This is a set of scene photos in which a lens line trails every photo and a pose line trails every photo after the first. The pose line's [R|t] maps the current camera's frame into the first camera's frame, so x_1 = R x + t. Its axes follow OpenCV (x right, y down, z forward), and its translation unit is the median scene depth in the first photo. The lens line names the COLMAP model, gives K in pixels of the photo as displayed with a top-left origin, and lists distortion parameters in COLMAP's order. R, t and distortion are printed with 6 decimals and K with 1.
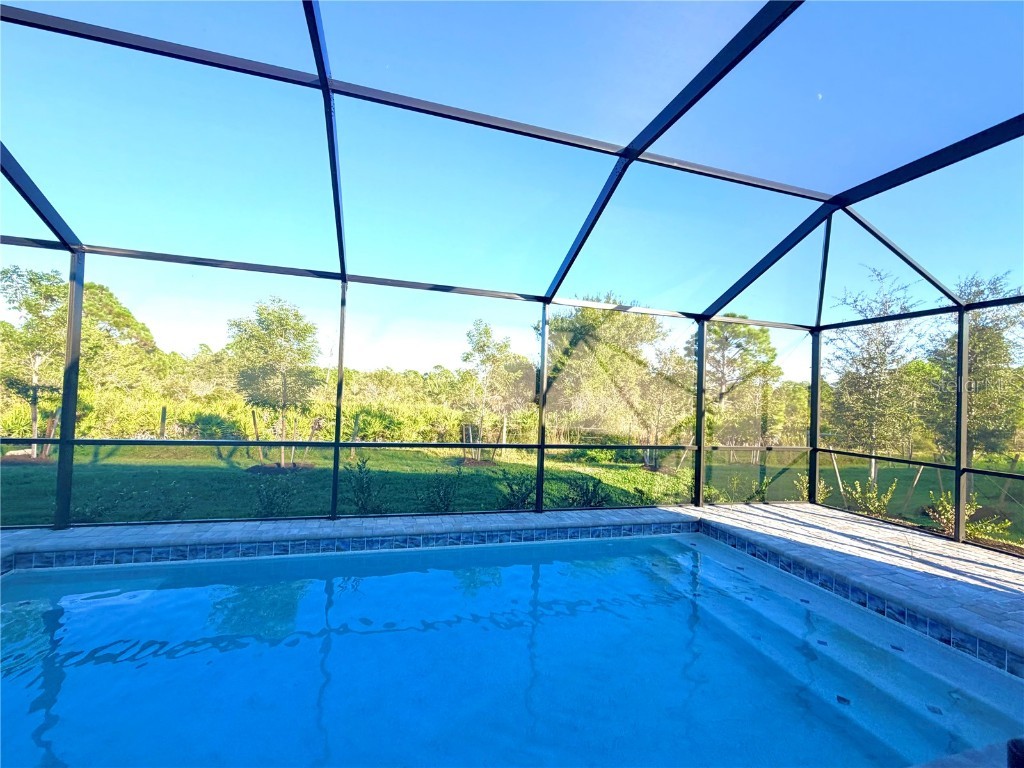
lens RADIAL K [[431.3, 0, 515.9], [0, 431.3, 385.6], [0, 0, 1]] dist [-0.001015, -0.000142]
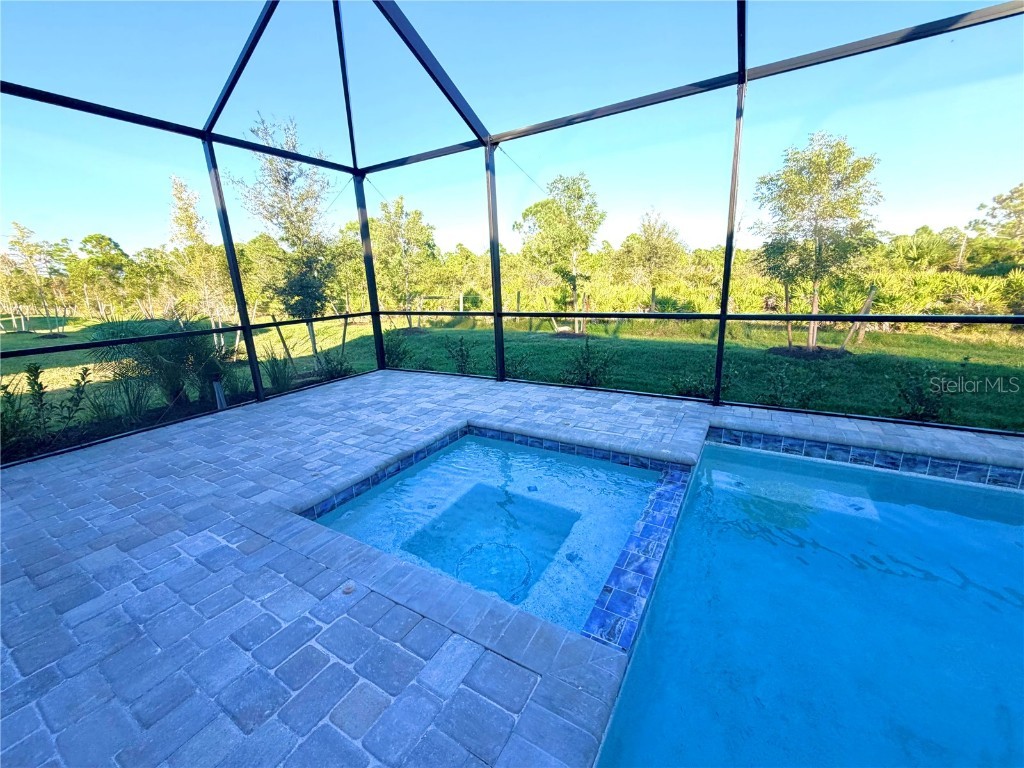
lens RADIAL K [[411.8, 0, 512.0], [0, 411.8, 384.0], [0, 0, 1]] dist [-0.000518, 0.000235]
pose [[0.669521, 0.115932, -0.733691, -0.564268], [0.086893, 0.968739, 0.232365, 0.020072], [0.737694, -0.219326, 0.638517, 0.045014]]
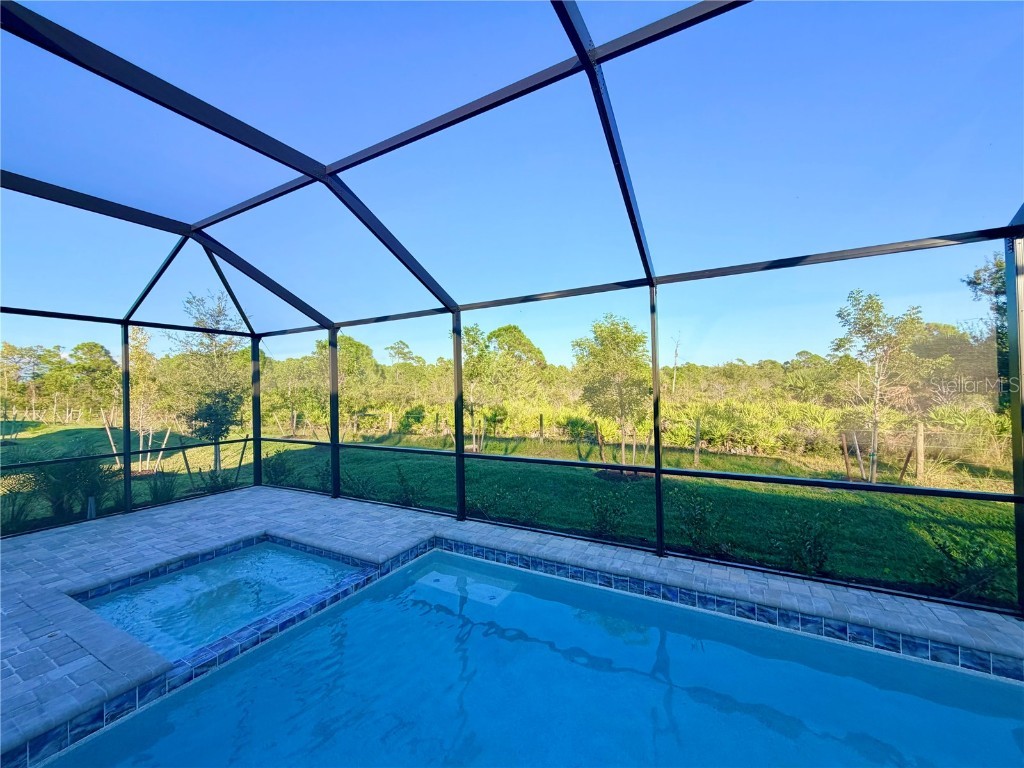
lens RADIAL K [[409.4, 0, 509.9], [0, 409.4, 383.1], [0, 0, 1]] dist [0.001500, 0.000245]
pose [[0.692495, -0.064572, -0.718527, -0.009879], [0.066369, 0.997465, -0.025674, -0.039806], [0.718363, -0.029909, 0.695025, 0.197085]]
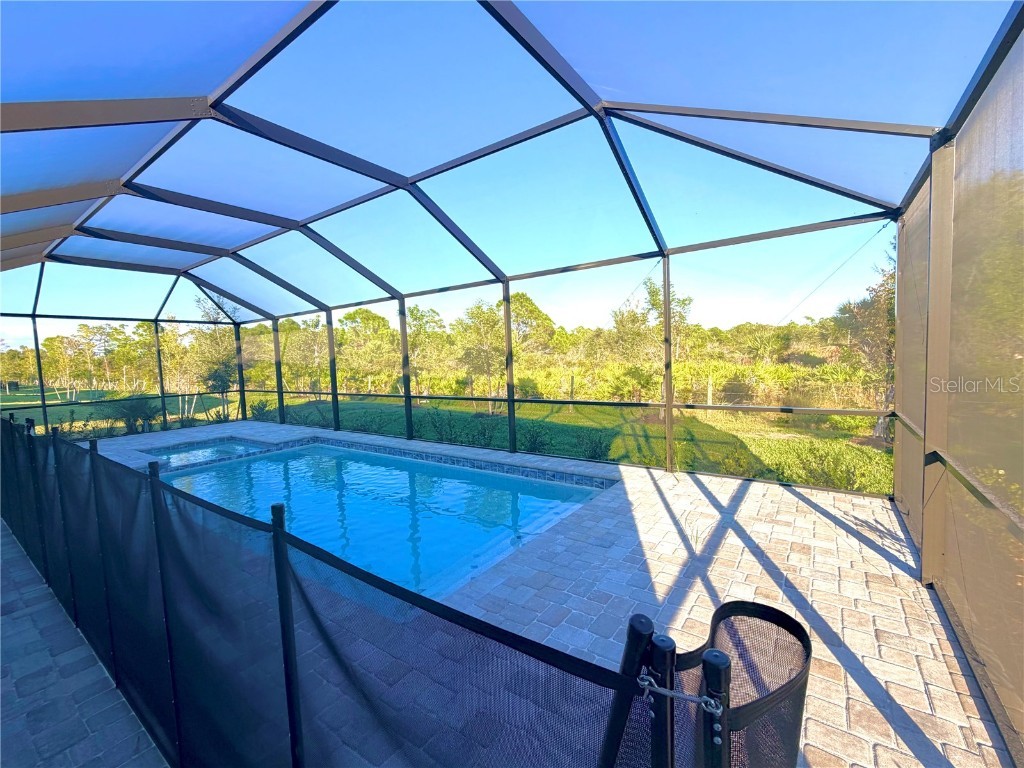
lens RADIAL K [[431.3, 0, 515.9], [0, 431.3, 385.6], [0, 0, 1]] dist [-0.001015, -0.000142]
pose [[0.616529, -0.012290, -0.787236, 1.164642], [0.084066, 0.995190, 0.050300, 0.041460], [0.782831, -0.097191, 0.614596, 0.283248]]
